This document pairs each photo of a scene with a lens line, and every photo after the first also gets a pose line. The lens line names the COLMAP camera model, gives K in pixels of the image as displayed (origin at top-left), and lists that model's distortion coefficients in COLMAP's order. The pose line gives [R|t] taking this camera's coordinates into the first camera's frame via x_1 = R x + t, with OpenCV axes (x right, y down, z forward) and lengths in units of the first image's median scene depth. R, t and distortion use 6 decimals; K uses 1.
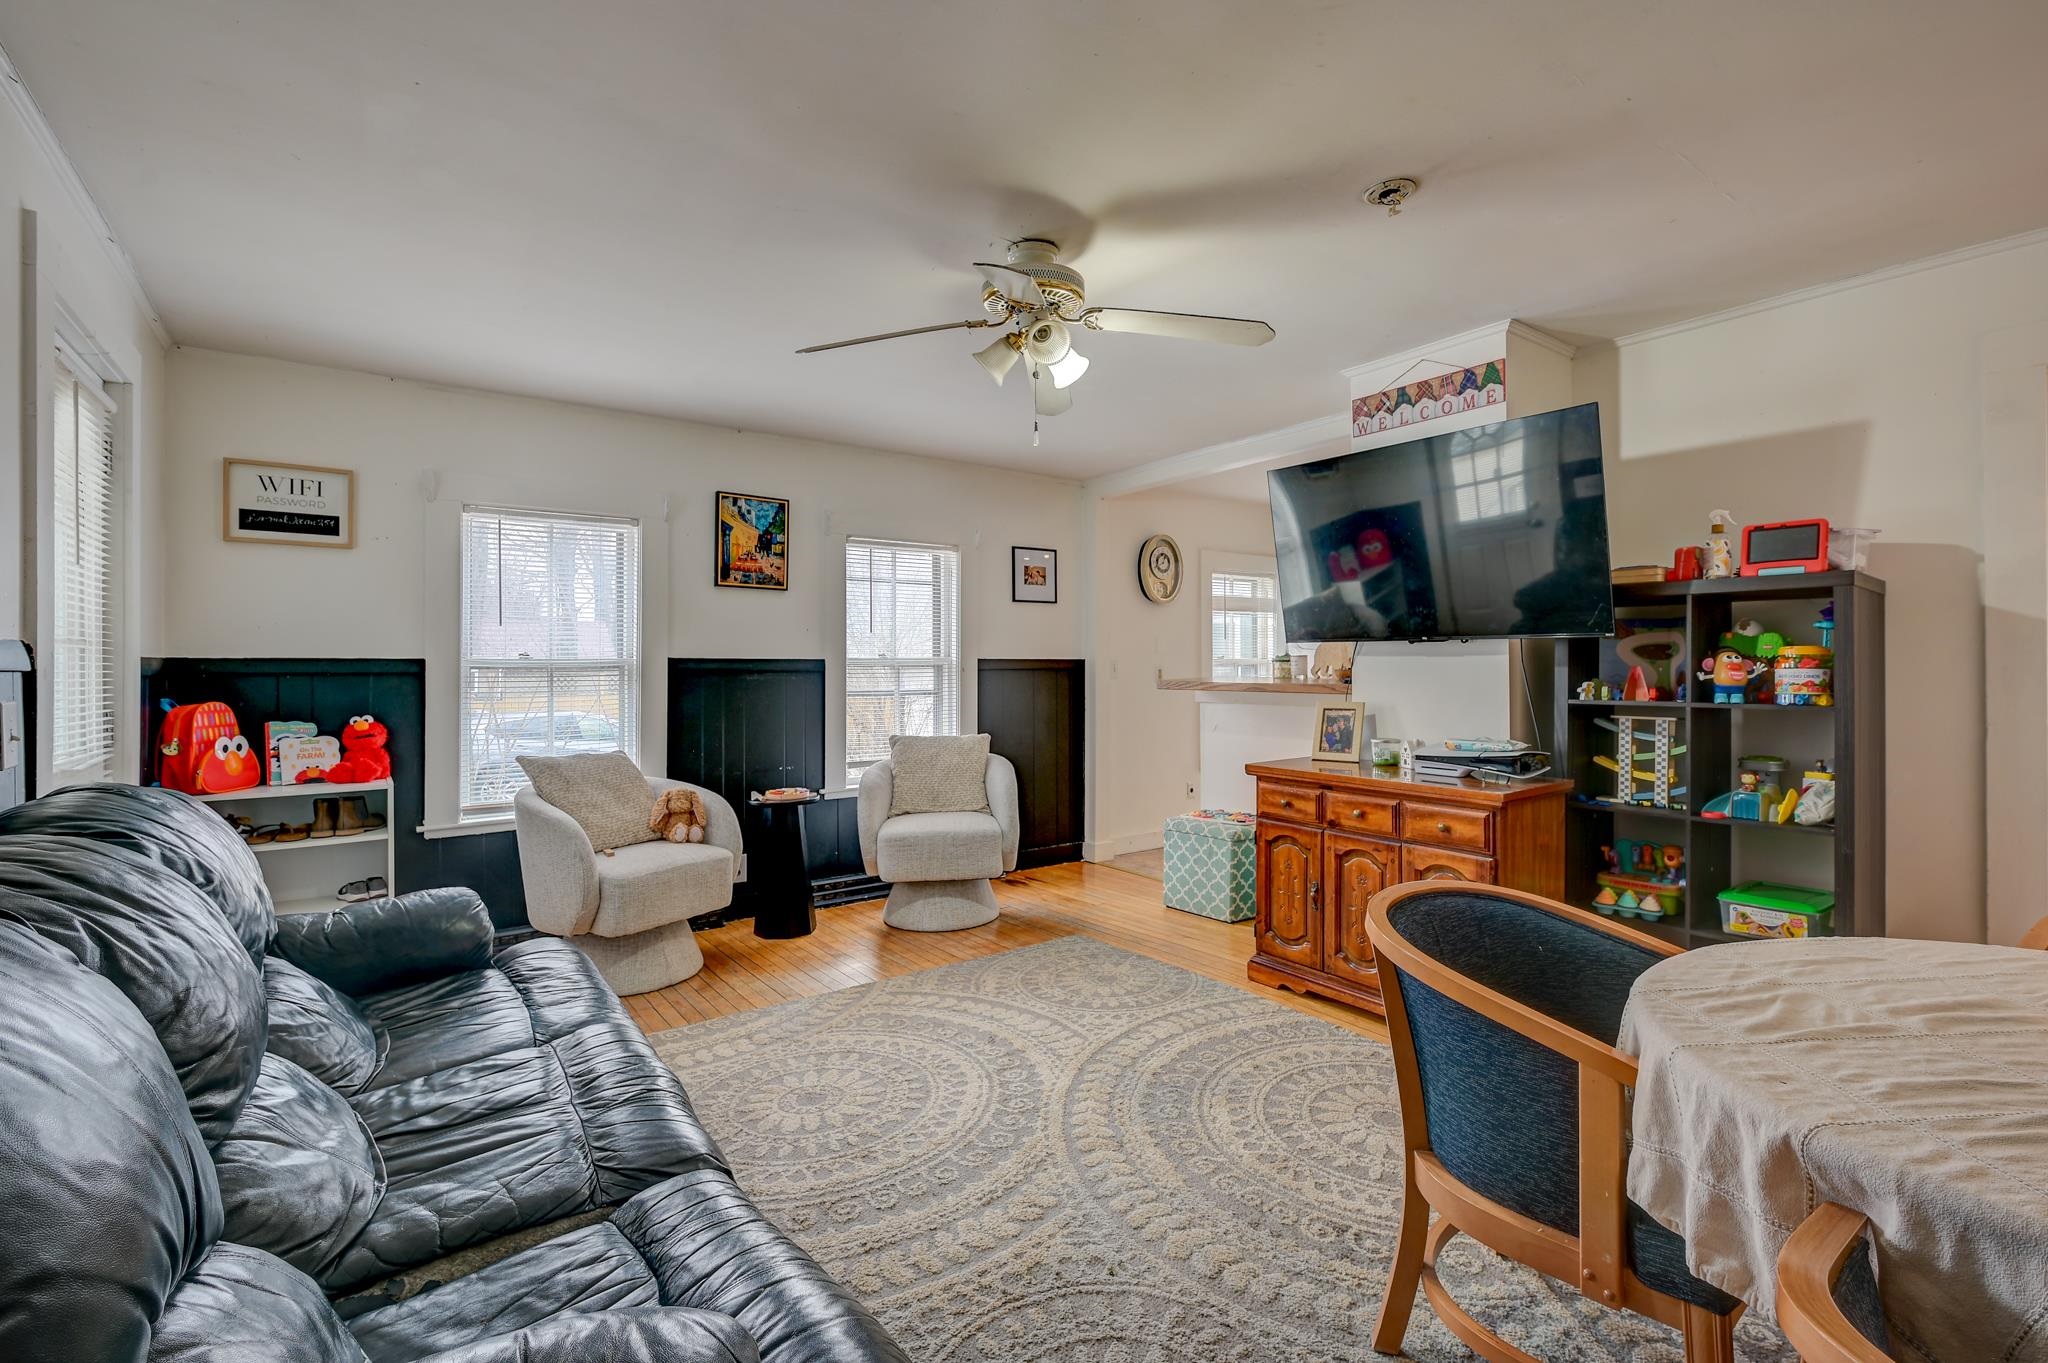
lens RADIAL K [[905.5, 0, 1060.1], [0, 905.5, 665.7], [0, 0, 1]] dist [-0.000112, -0.000046]
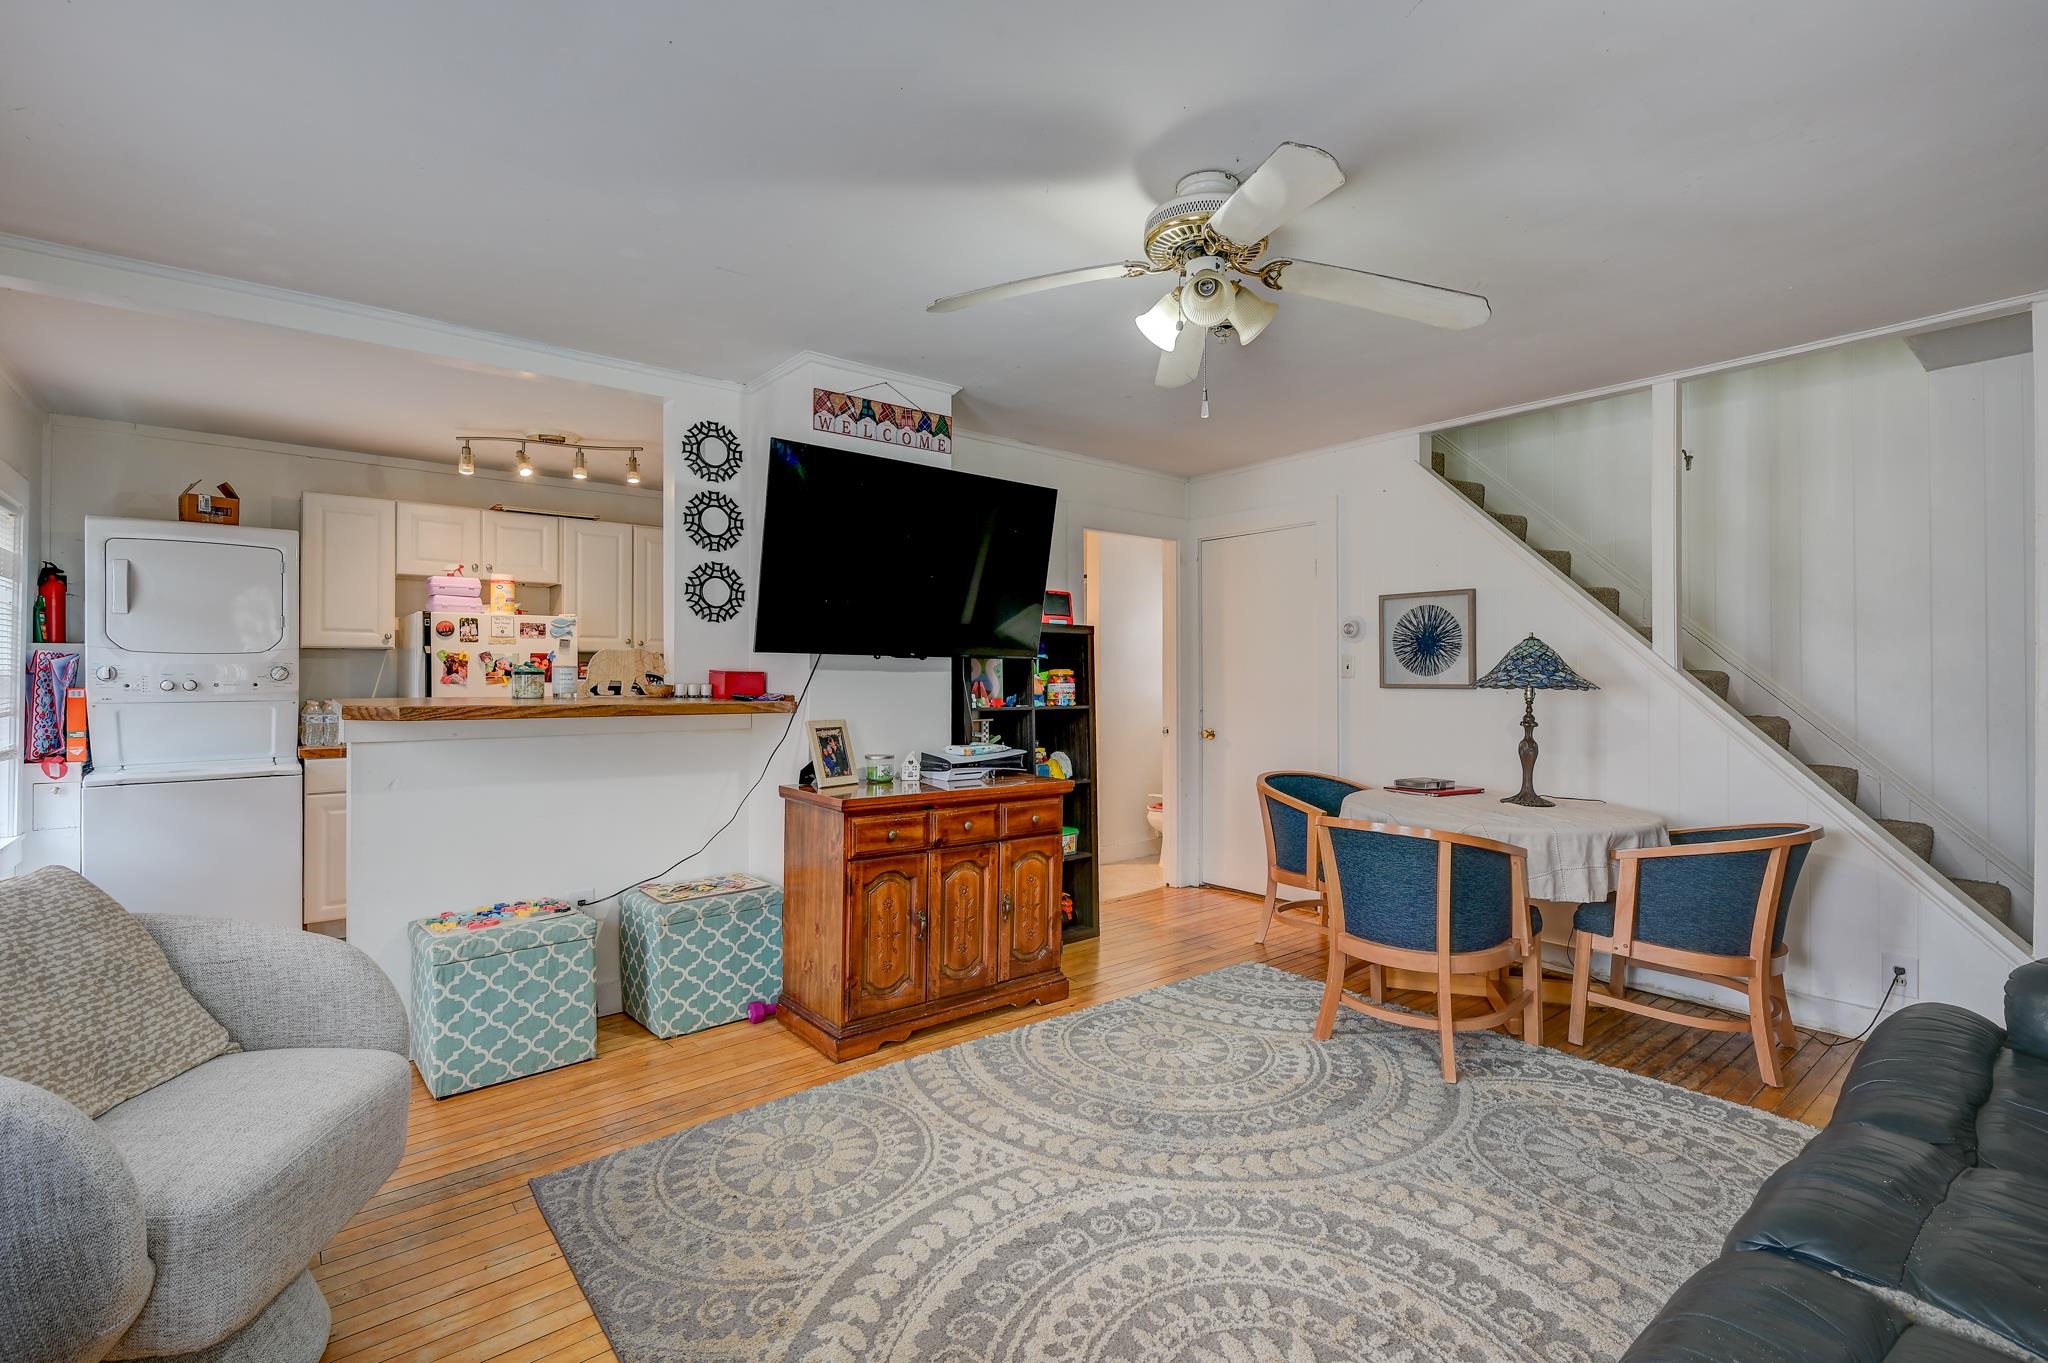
lens RADIAL K [[915.8, 0, 1018.0], [0, 915.8, 674.6], [0, 0, 1]] dist [-0.000210, -0.000483]
pose [[-0.022034, 0.009627, 0.999711, -0.647817], [-0.000489, 0.999953, -0.009640, 0.003208], [-0.999757, -0.000701, -0.022028, 0.886147]]
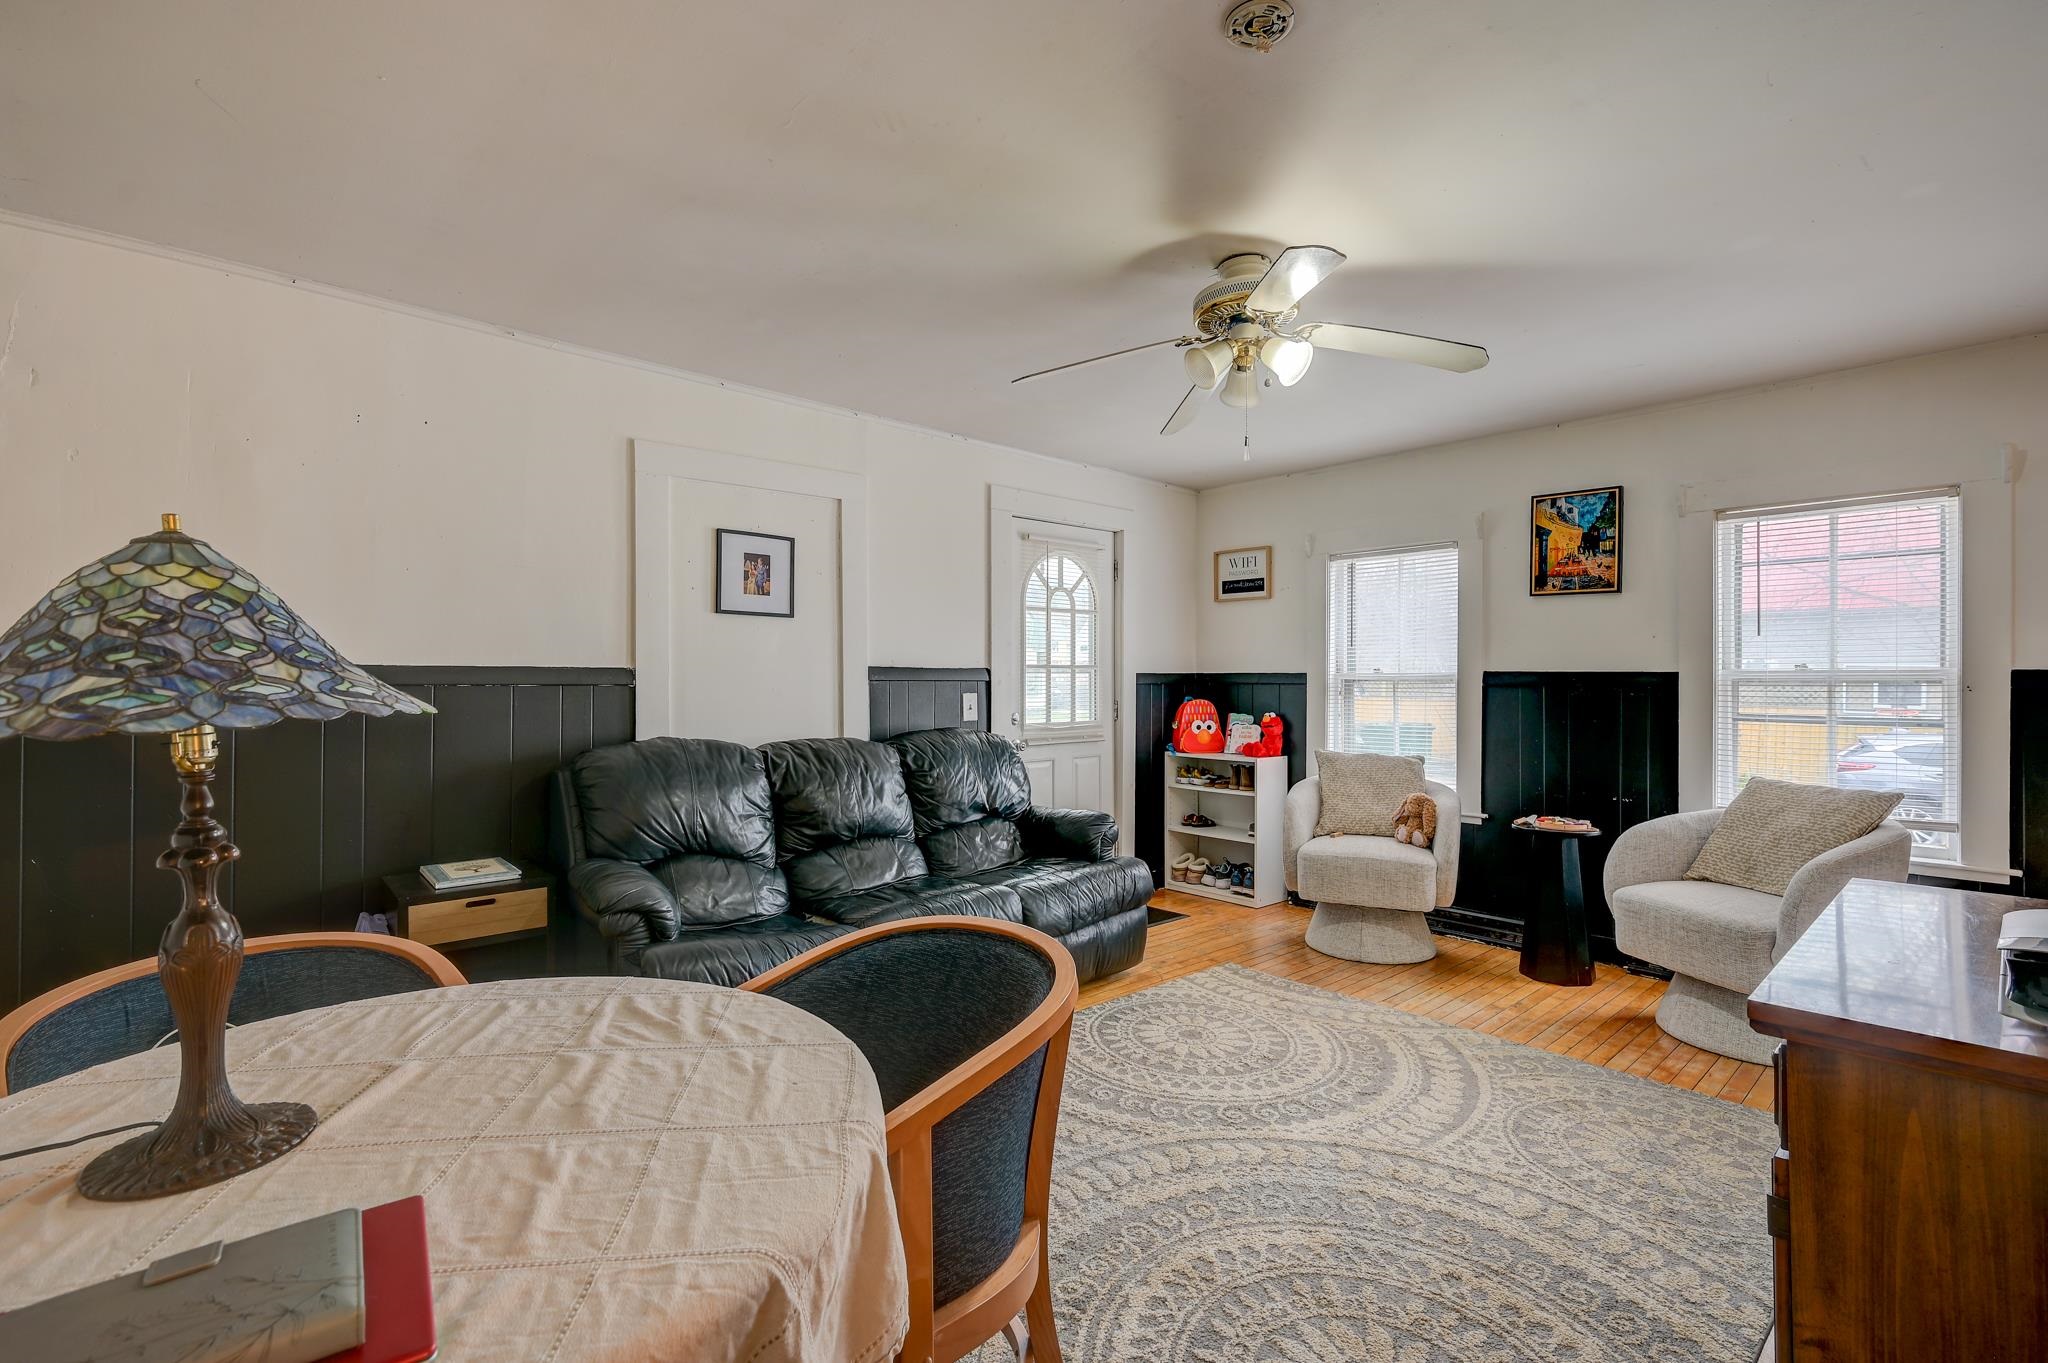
lens RADIAL K [[927.1, 0, 1026.7], [0, 927.1, 669.5], [0, 0, 1]] dist [-0.000255, 0.000022]
pose [[0.084308, -0.004576, -0.996429, 0.713725], [-0.001832, 0.999987, -0.004748, -0.006359], [0.996438, 0.002226, 0.084298, 0.501939]]
